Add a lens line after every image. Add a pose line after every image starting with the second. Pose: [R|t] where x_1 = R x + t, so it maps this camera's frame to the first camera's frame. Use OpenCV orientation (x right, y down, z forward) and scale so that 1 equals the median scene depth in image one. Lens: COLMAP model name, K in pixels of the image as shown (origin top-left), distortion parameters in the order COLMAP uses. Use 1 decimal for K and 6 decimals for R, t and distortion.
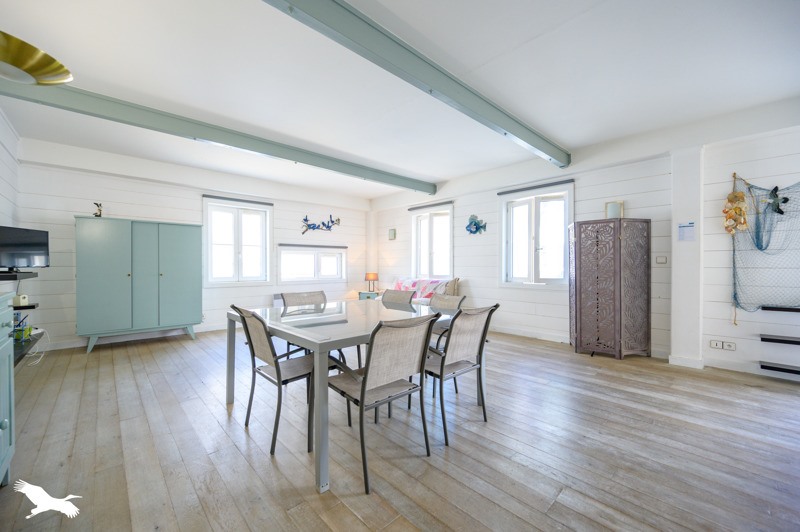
lens RADIAL K [[317.4, 0, 396.9], [0, 317.4, 269.8], [0, 0, 1]] dist [-0.002331, 0.000087]
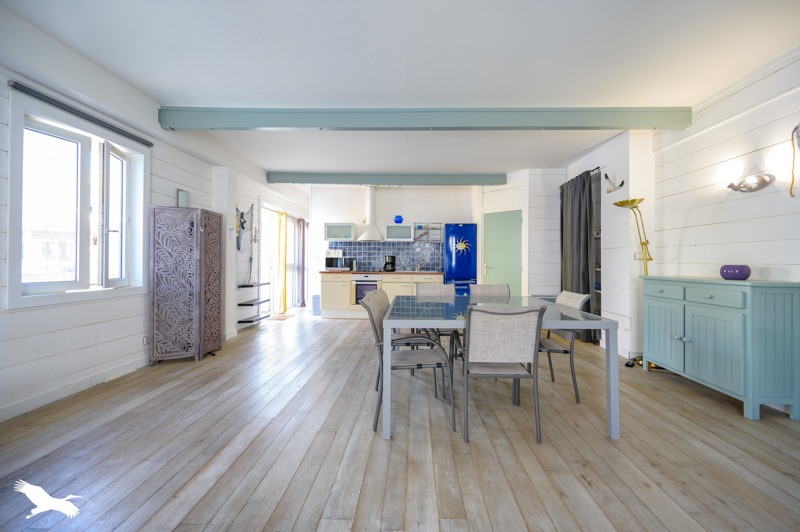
lens RADIAL K [[331.6, 0, 421.6], [0, 331.6, 257.9], [0, 0, 1]] dist [-0.001134, 0.000219]
pose [[-0.747420, 0.003996, 0.664340, -0.314340], [0.003626, 0.999992, -0.001936, -0.010898], [-0.664342, 0.000962, -0.747428, 0.848268]]
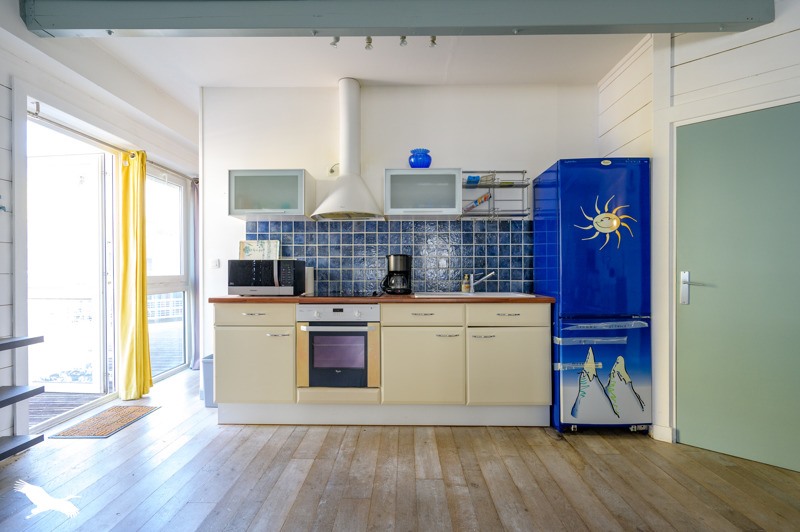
lens RADIAL K [[393.4, 0, 398.9], [0, 393.4, 268.4], [0, 0, 1]] dist [0.000835, 0.000160]
pose [[-0.720383, 0.004498, 0.693562, 0.140416], [0.015176, 0.999842, 0.009279, -0.006984], [-0.693410, 0.017210, -0.720337, 0.463869]]
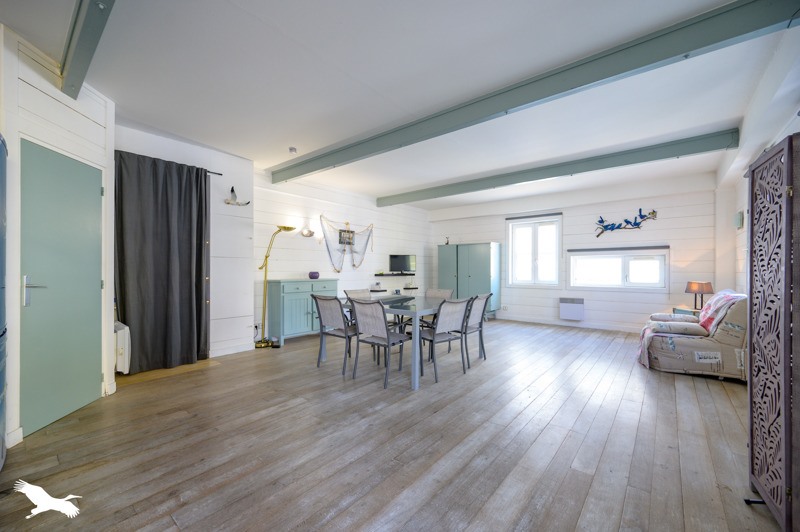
lens RADIAL K [[317.4, 0, 396.9], [0, 317.4, 269.8], [0, 0, 1]] dist [-0.002331, 0.000087]
pose [[0.130336, 0.000107, -0.991470, 0.614279], [-0.013531, 0.999907, -0.001671, -0.007891], [0.991378, 0.013634, 0.130326, 0.330654]]
